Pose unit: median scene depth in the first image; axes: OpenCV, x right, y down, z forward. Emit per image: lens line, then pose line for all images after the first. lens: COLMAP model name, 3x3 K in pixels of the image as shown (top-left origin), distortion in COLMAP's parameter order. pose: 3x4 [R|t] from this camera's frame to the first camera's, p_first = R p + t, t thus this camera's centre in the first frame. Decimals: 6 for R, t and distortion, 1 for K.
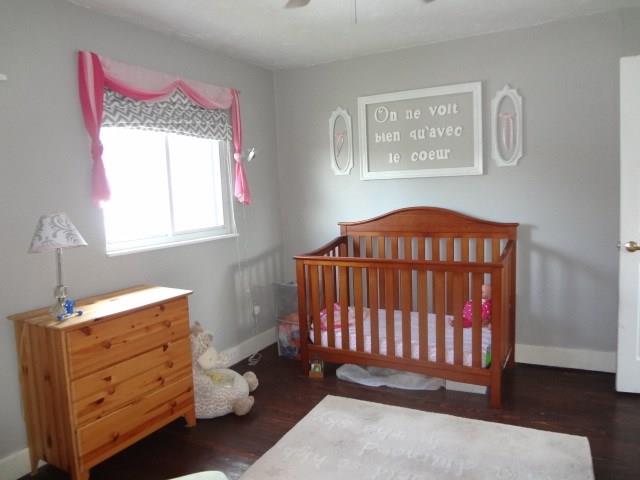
lens RADIAL K [[471.1, 0, 319.7], [0, 471.1, 239.2], [0, 0, 1]] dist [-0.053658, 0.009486]
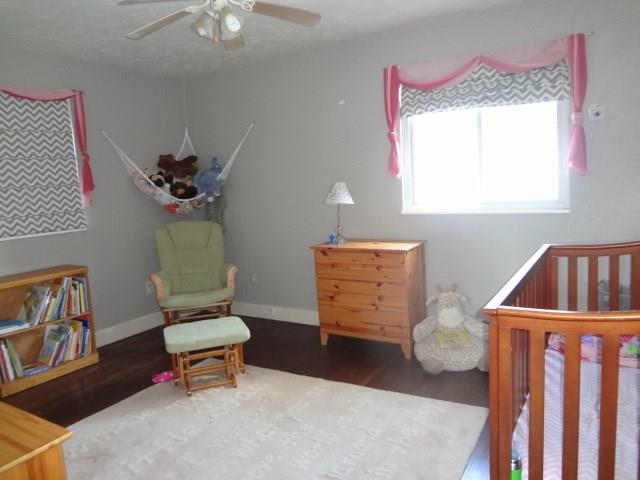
lens RADIAL K [[471.1, 0, 320.6], [0, 471.1, 240.0], [0, 0, 1]] dist [-0.053658, 0.009486]
pose [[-0.042041, 0.166567, -0.985134, 0.938957], [-0.044336, 0.984723, 0.168389, -0.110434], [0.998132, 0.050756, -0.034014, 0.820016]]
